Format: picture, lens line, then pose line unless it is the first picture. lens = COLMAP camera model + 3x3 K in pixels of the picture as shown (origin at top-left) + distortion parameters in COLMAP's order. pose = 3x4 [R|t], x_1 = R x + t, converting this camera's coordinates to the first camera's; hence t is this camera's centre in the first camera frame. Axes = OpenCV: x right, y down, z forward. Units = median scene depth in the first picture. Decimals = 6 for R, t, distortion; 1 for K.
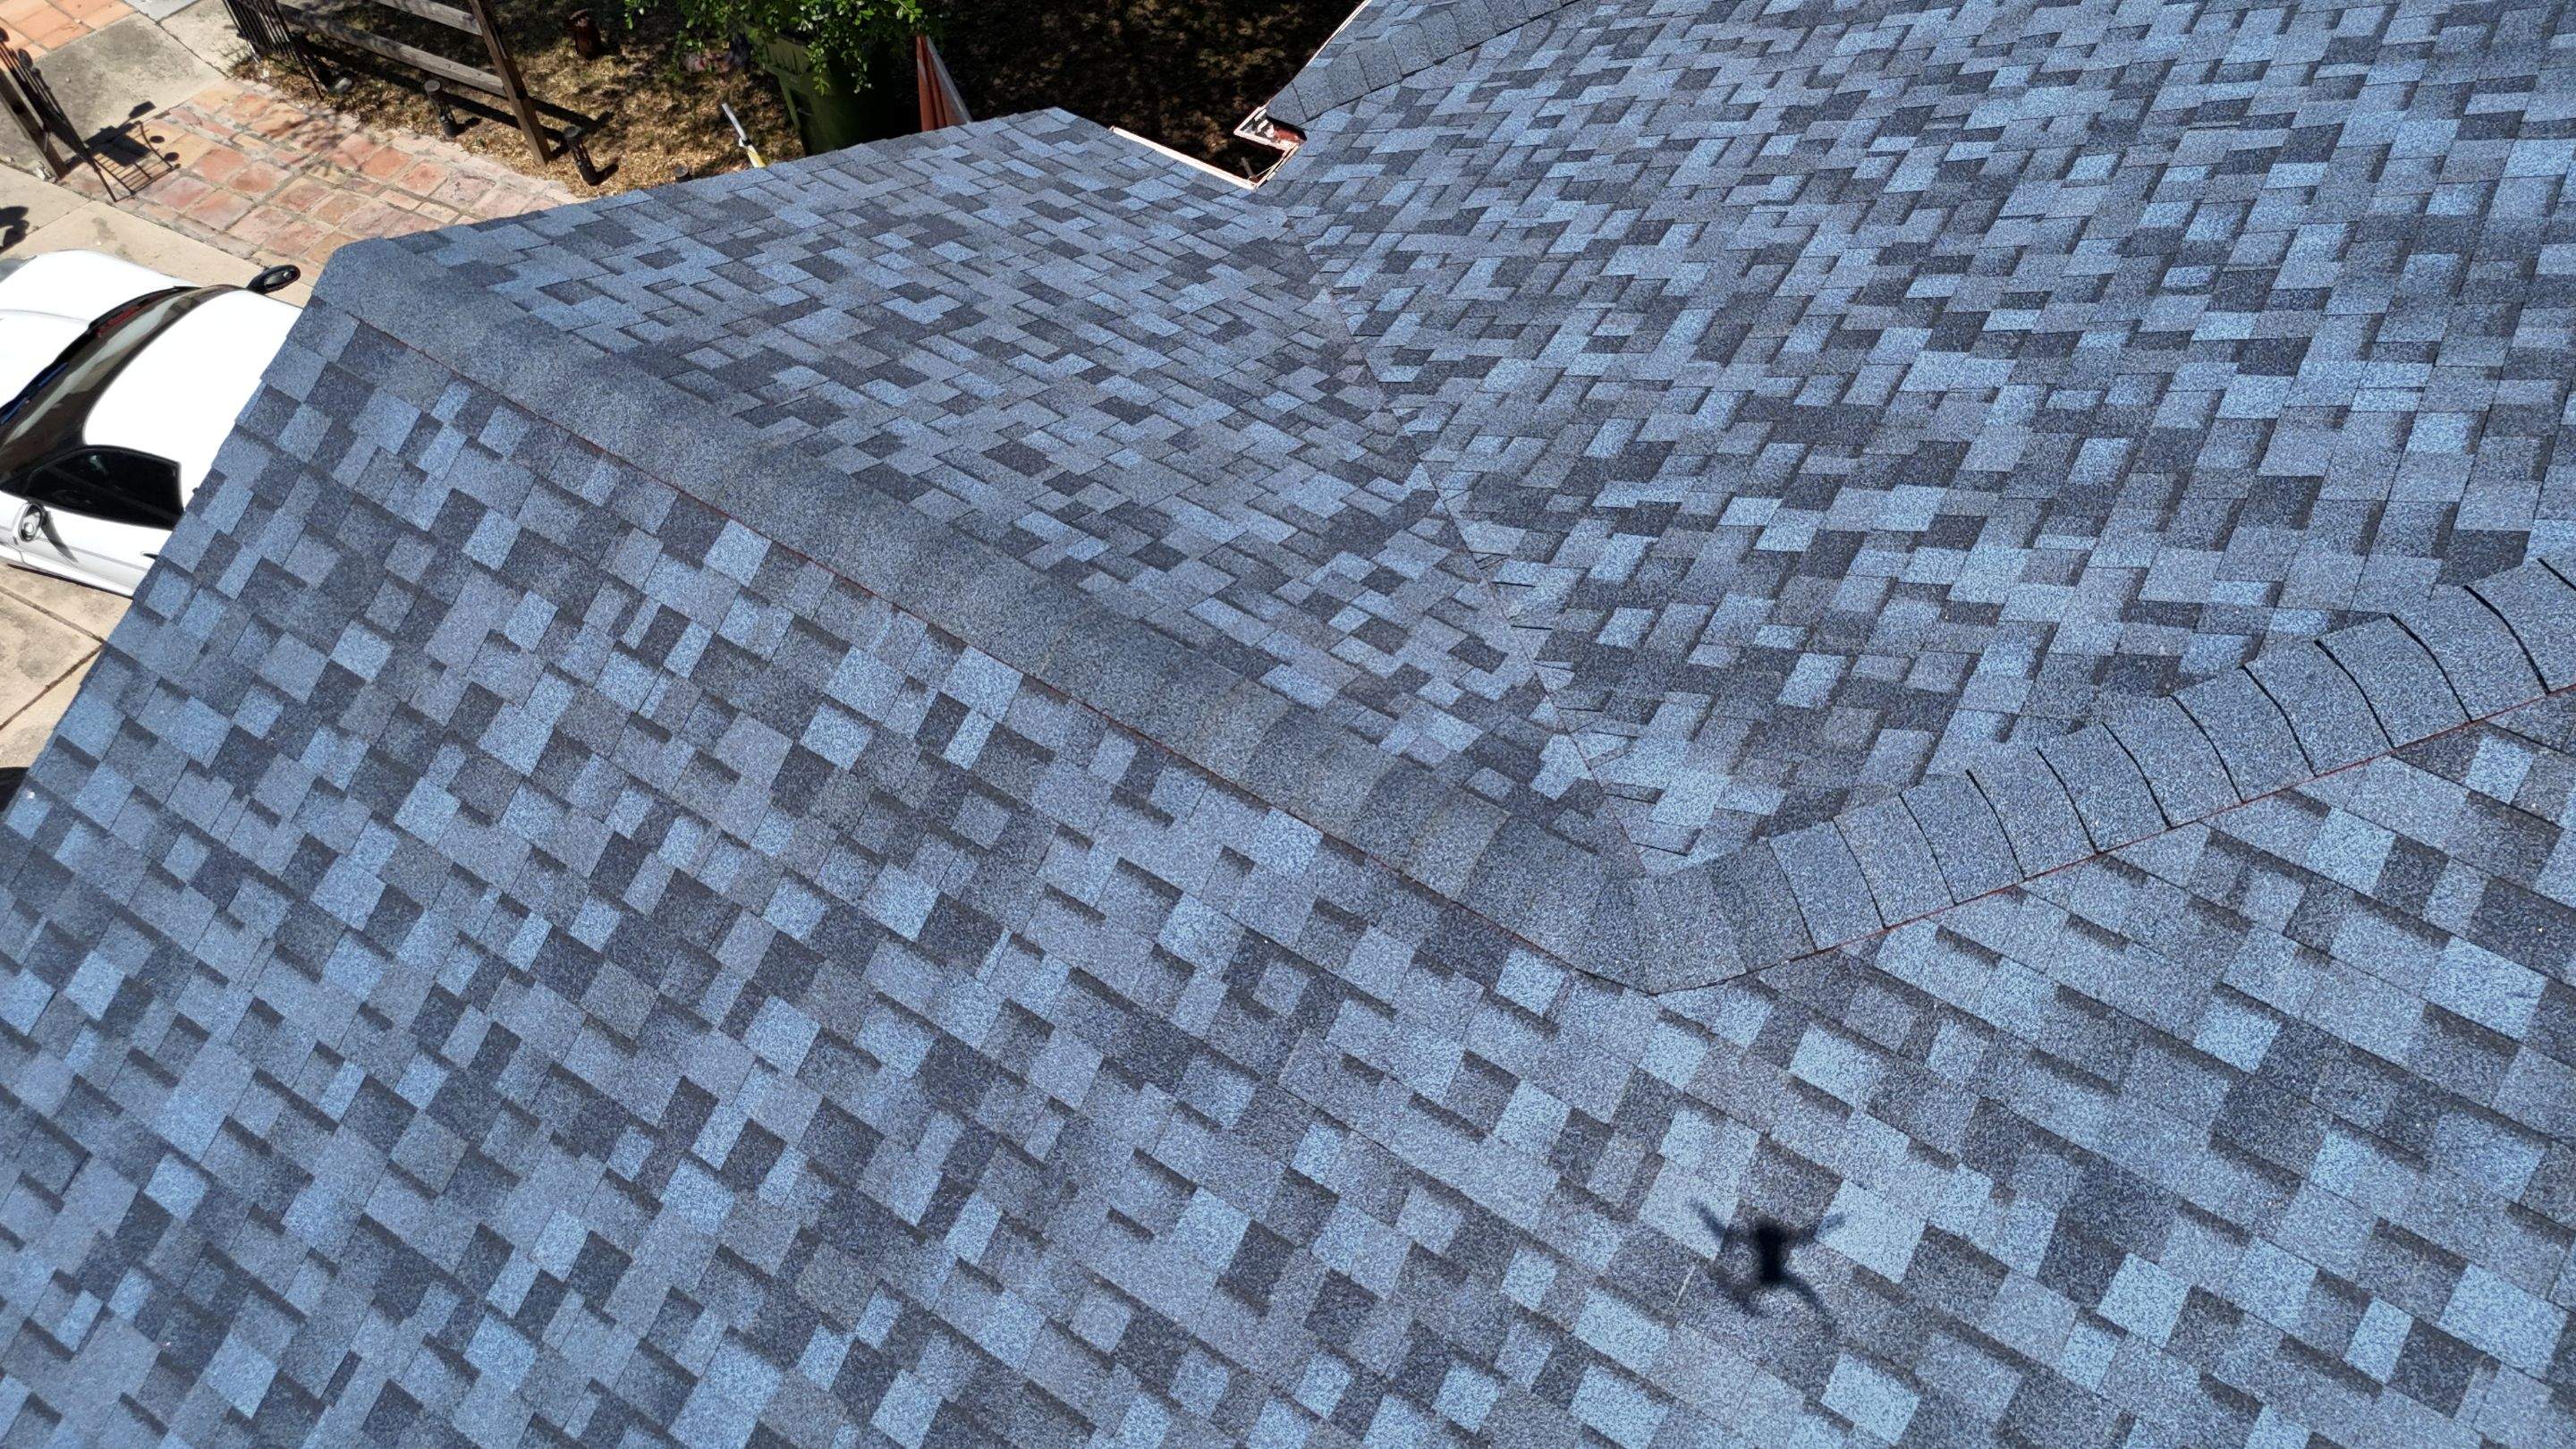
lens RADIAL K [[1893.5, 0, 1293.2], [0, 1893.5, 715.9], [0, 0, 1]] dist [0.077846, -0.075186]
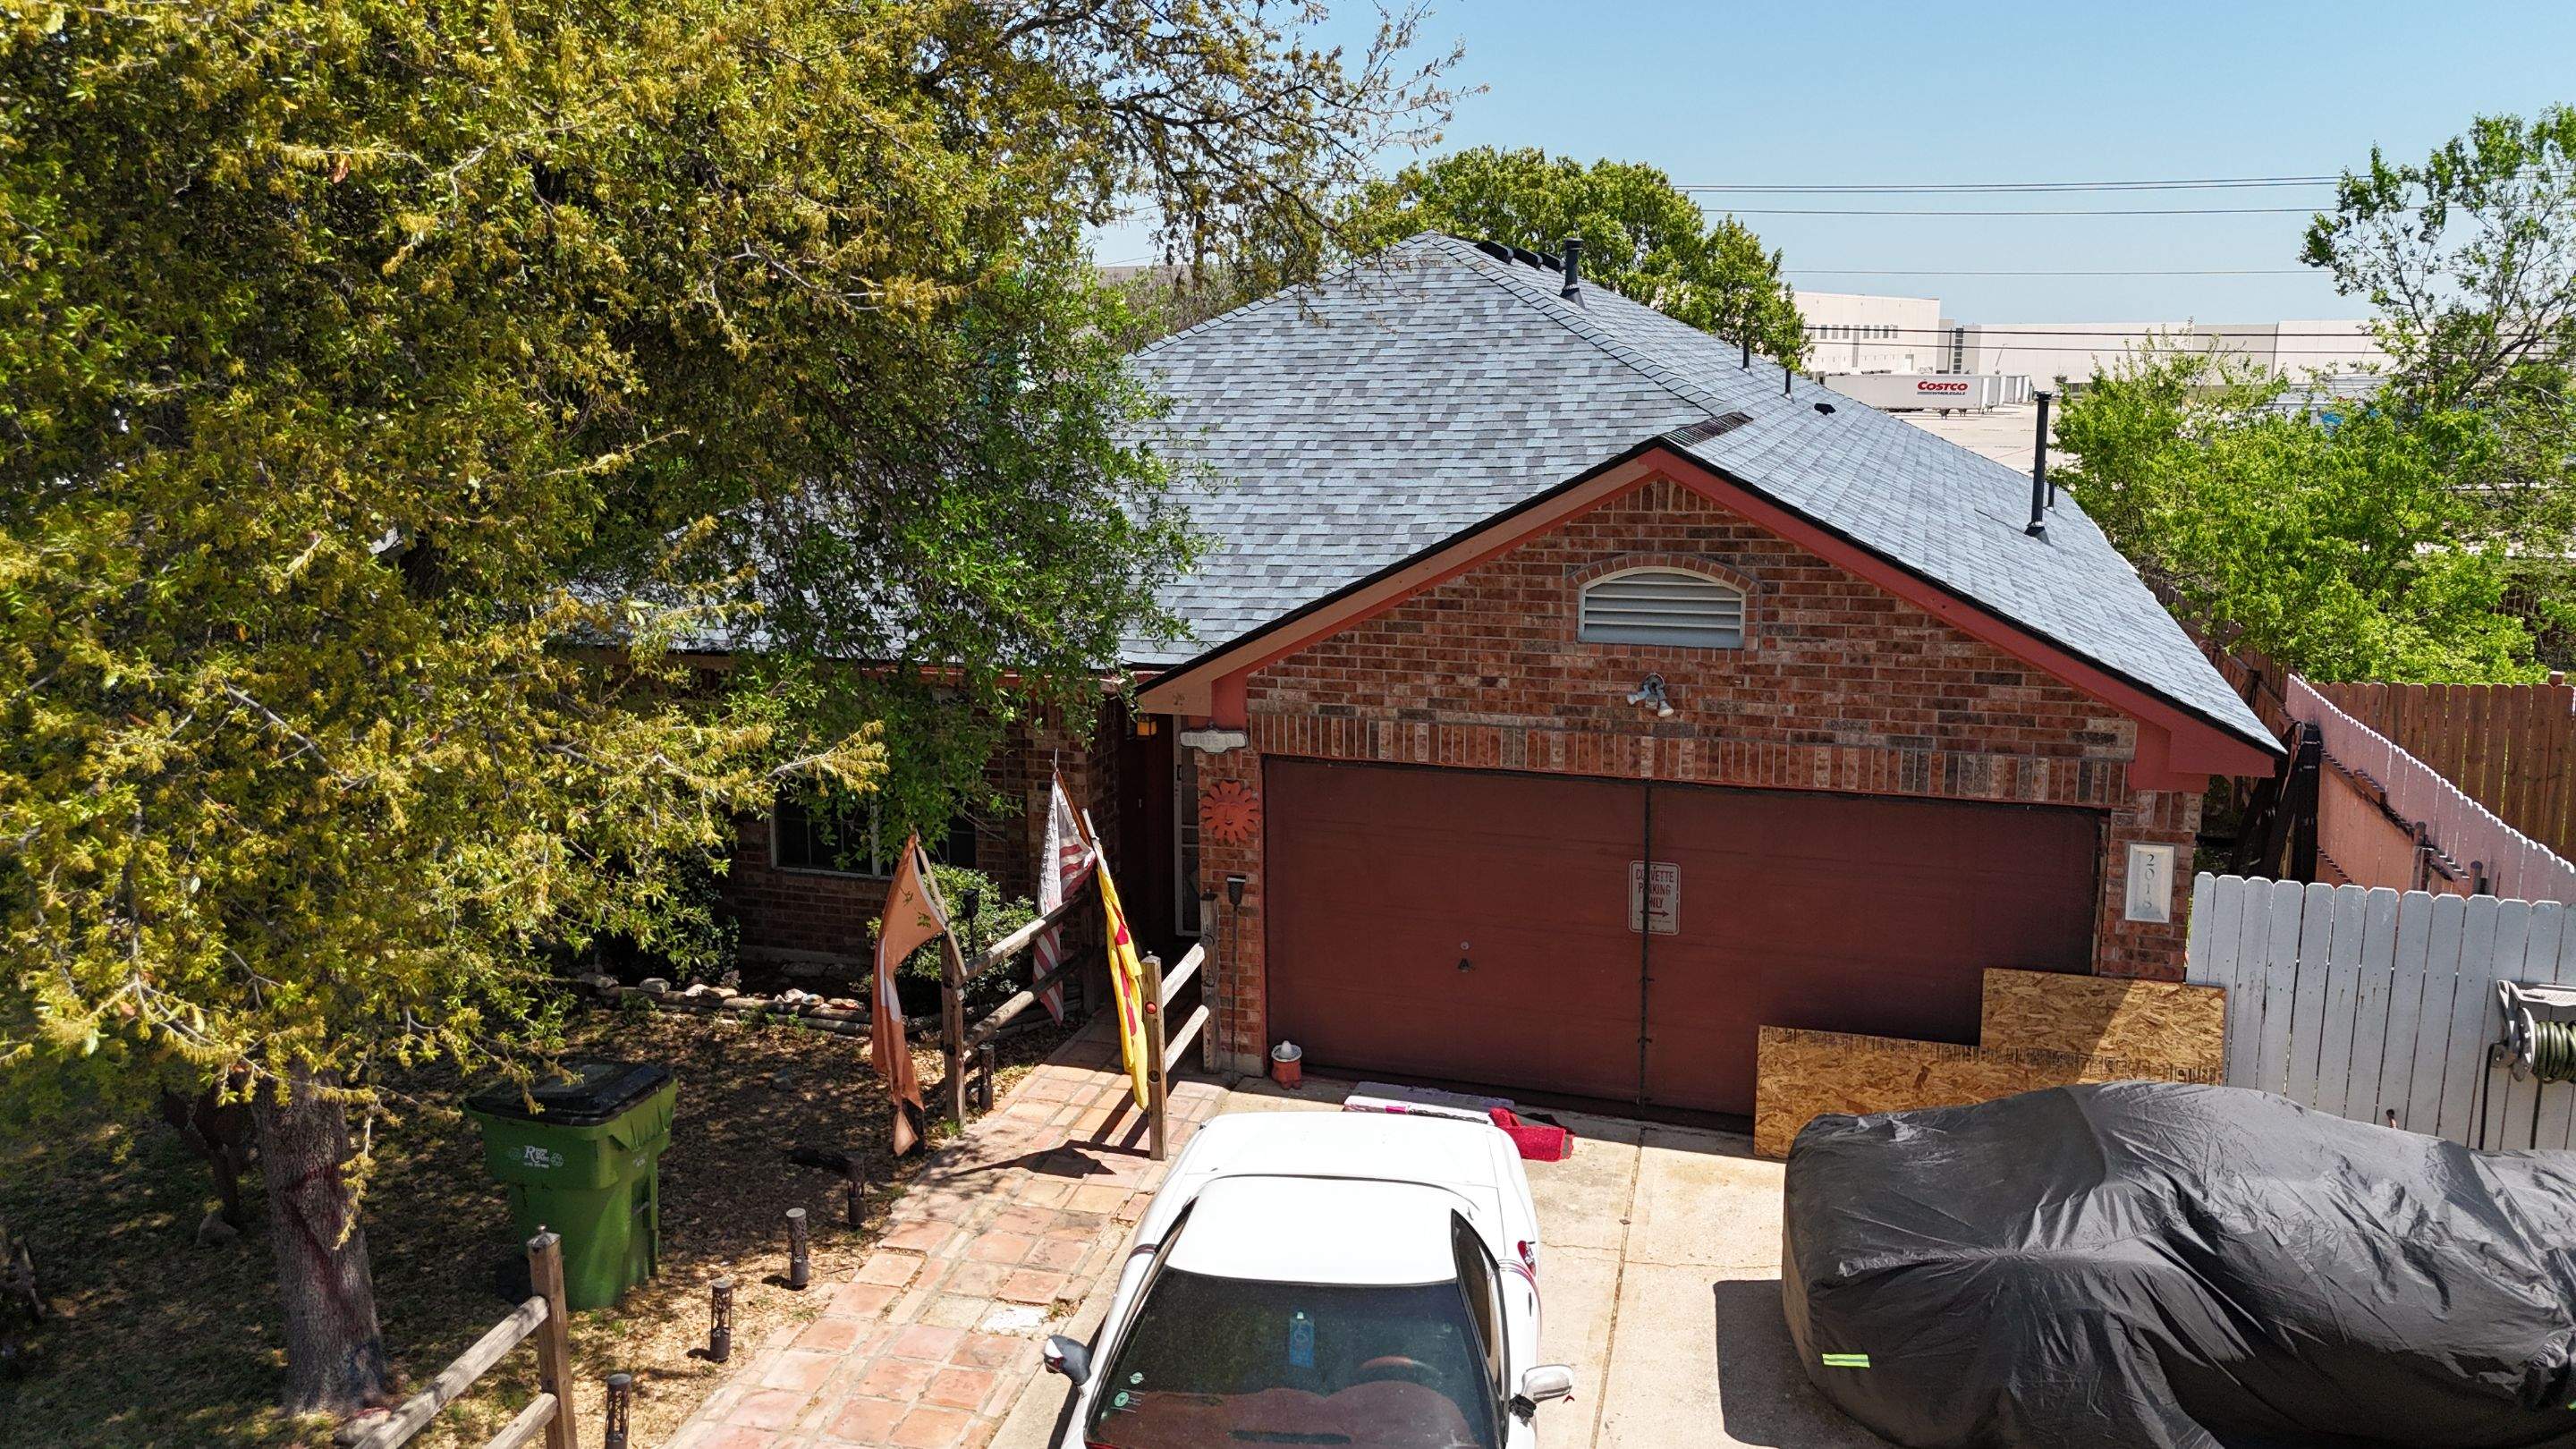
lens RADIAL K [[1893.5, 0, 1280.2], [0, 1893.5, 721.5], [0, 0, 1]] dist [0.077846, -0.075186]
pose [[-0.231466, -0.177892, 0.956440, -2.538316], [0.803218, 0.519739, 0.291053, -1.061223], [-0.548875, 0.835599, 0.022583, 1.569264]]
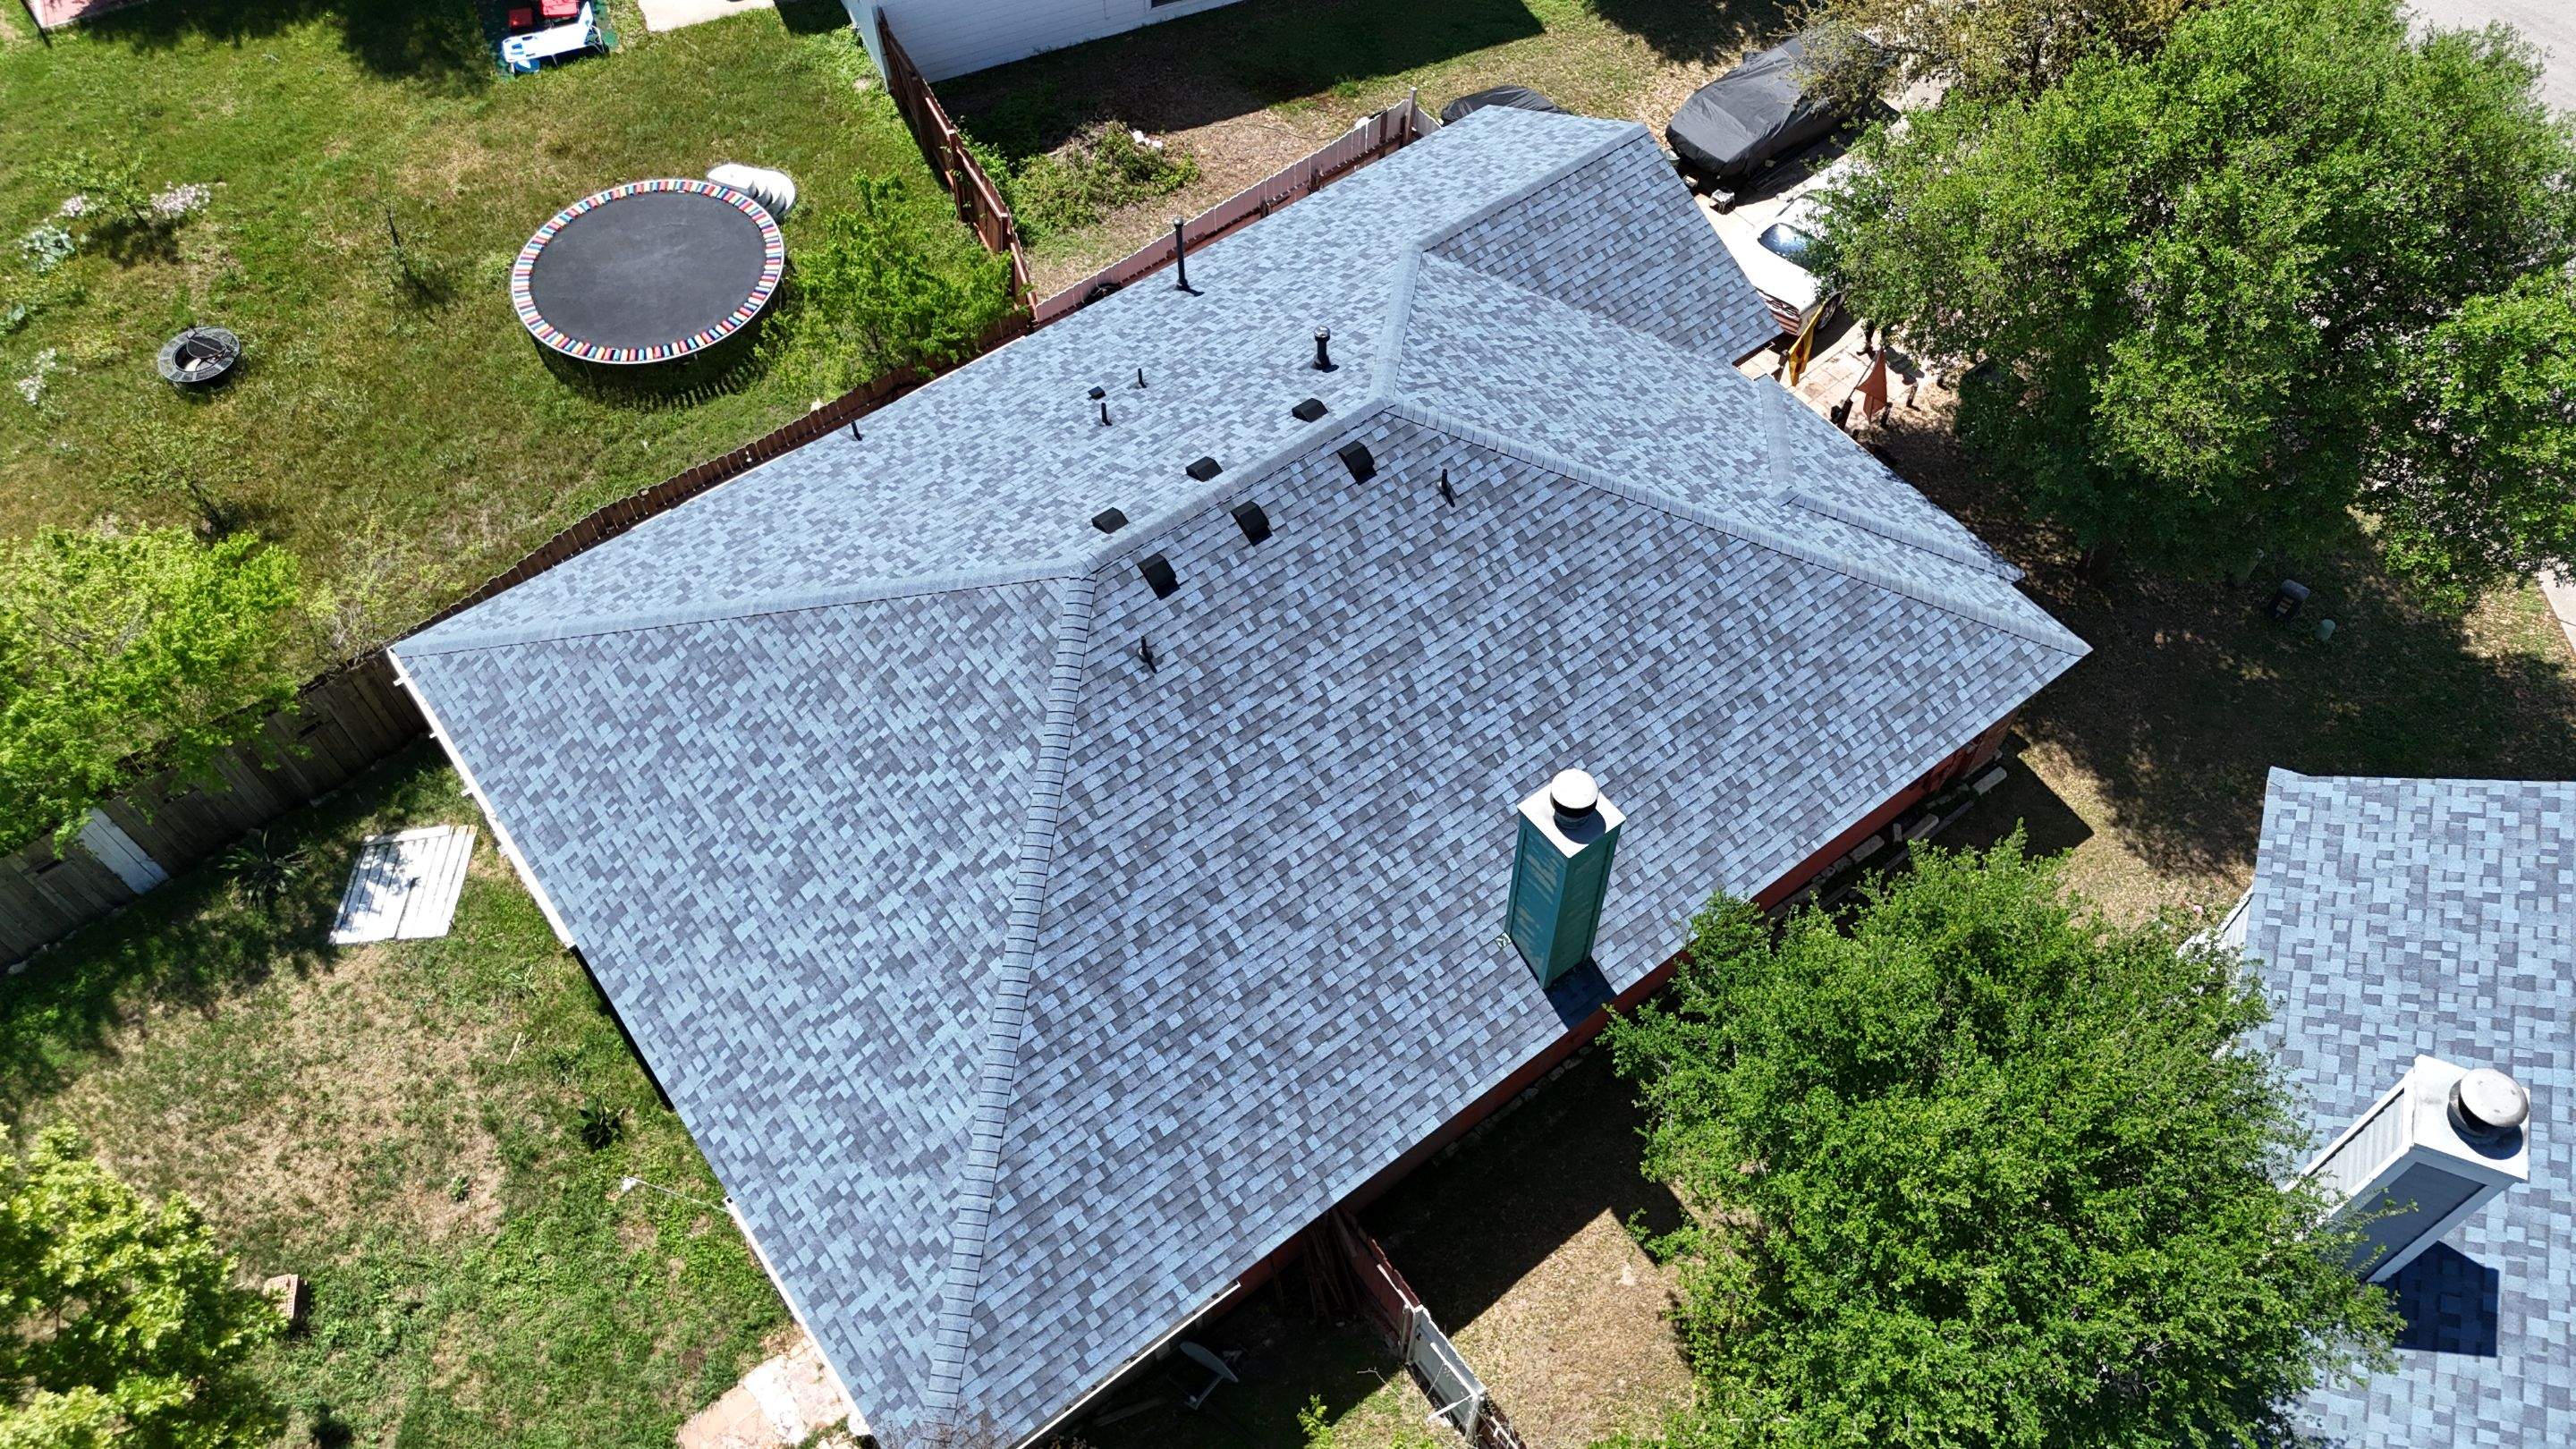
lens RADIAL K [[1893.5, 0, 1284.4], [0, 1893.5, 726.1], [0, 0, 1]] dist [0.077846, -0.075186]
pose [[-0.357714, 0.768925, -0.529901, 4.066354], [-0.759030, 0.091144, 0.644645, -2.876251], [0.543981, 0.632809, 0.551033, -1.373275]]
